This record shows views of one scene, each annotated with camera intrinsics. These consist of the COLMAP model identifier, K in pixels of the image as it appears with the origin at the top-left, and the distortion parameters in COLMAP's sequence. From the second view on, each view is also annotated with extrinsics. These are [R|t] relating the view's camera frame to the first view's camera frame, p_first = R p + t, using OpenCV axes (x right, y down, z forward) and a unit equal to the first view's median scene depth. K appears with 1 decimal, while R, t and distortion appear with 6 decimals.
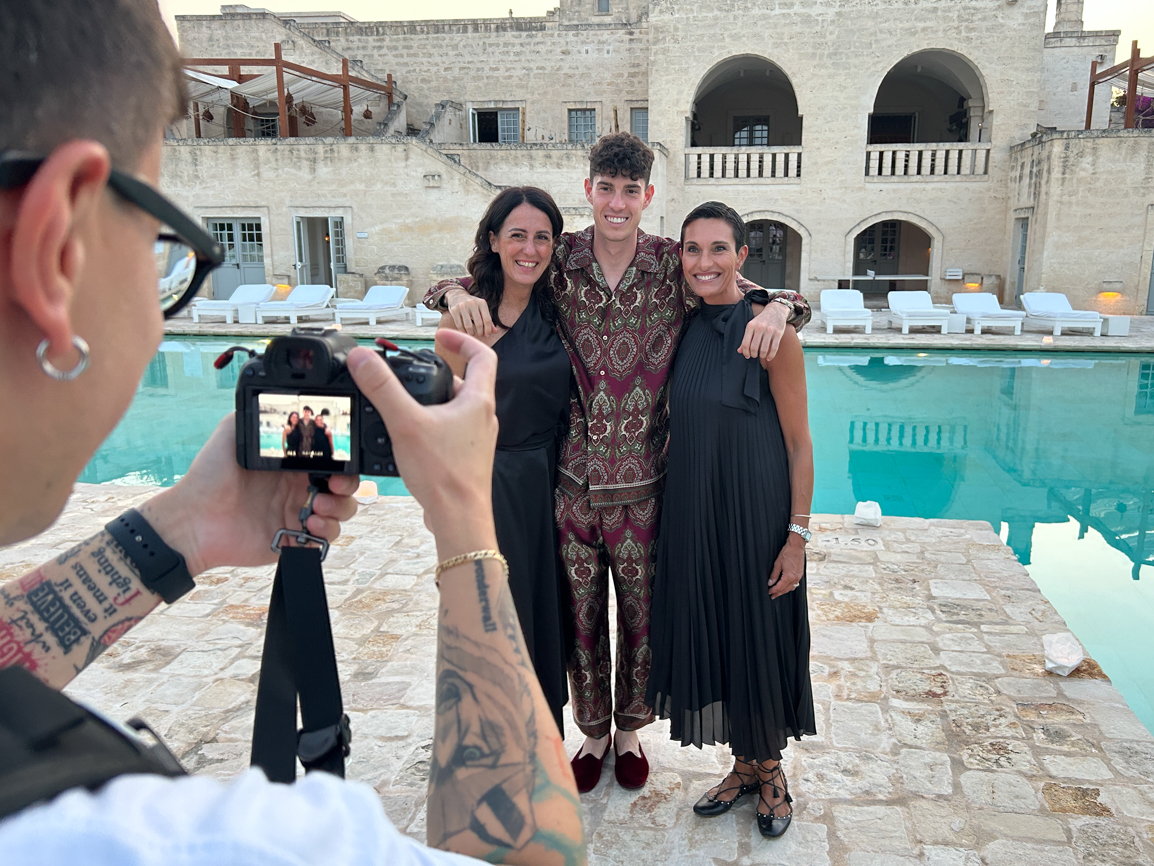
lens RADIAL K [[979.2, 0, 623.8], [0, 979.2, 419.5], [0, 0, 1]] dist [0.034773, 0.011313]
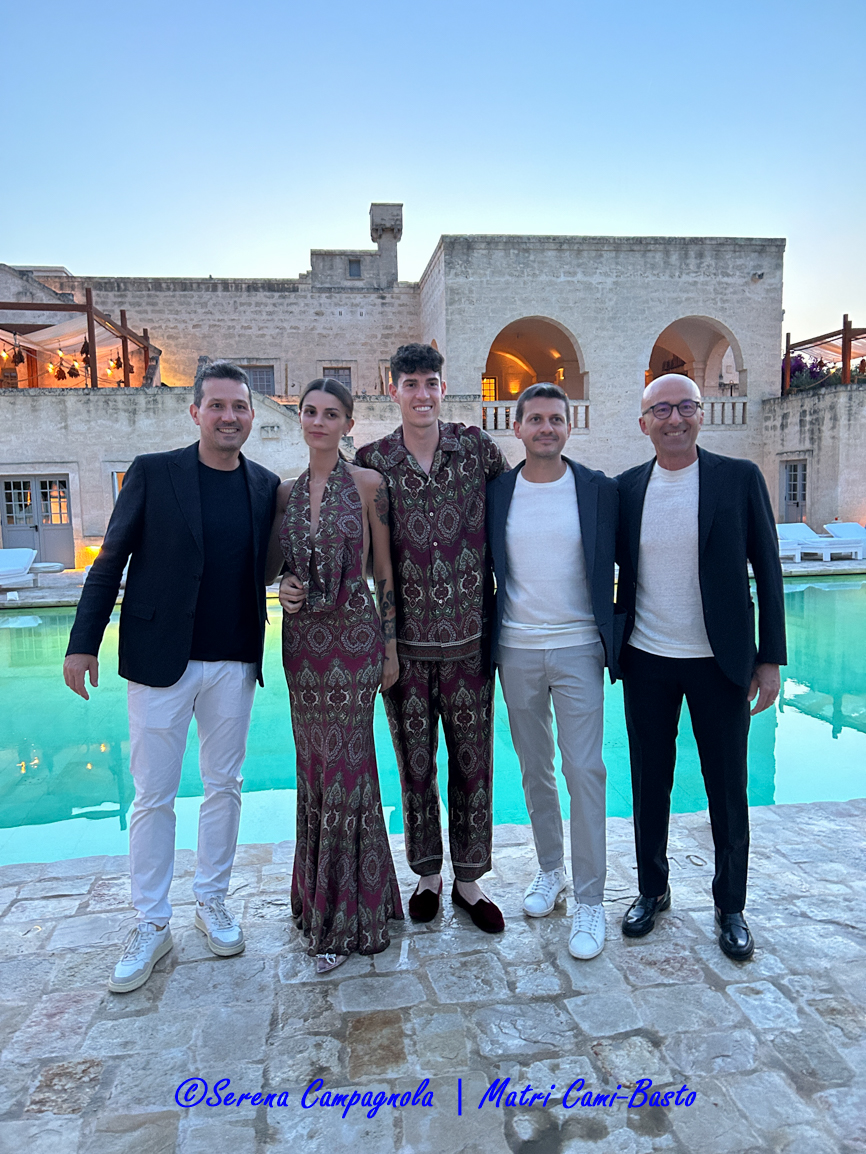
lens RADIAL K [[890.6, 0, 435.7], [0, 890.6, 577.7], [0, 0, 1]] dist [0.041594, -0.023576]
pose [[0.956858, -0.054027, 0.285489, -0.285591], [0.080650, 0.993337, -0.082328, -0.016262], [-0.279139, 0.101800, 0.954839, 0.132379]]
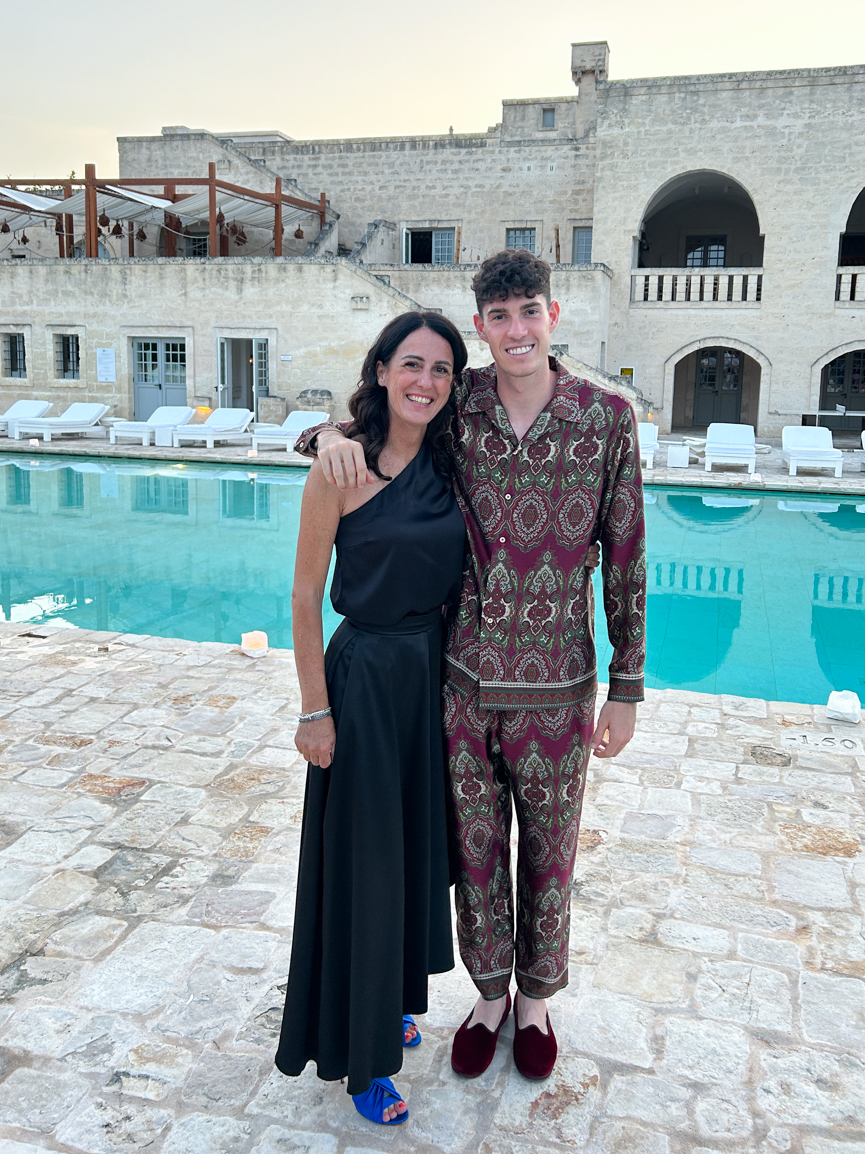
lens RADIAL K [[1042.8, 0, 429.9], [0, 1042.8, 484.6], [0, 0, 1]] dist [0.064094, -0.068189]
pose [[0.991932, 0.031956, -0.122679, 0.001835], [-0.040067, 0.997130, -0.064236, -0.004164], [0.120274, 0.068633, 0.990365, 0.017195]]
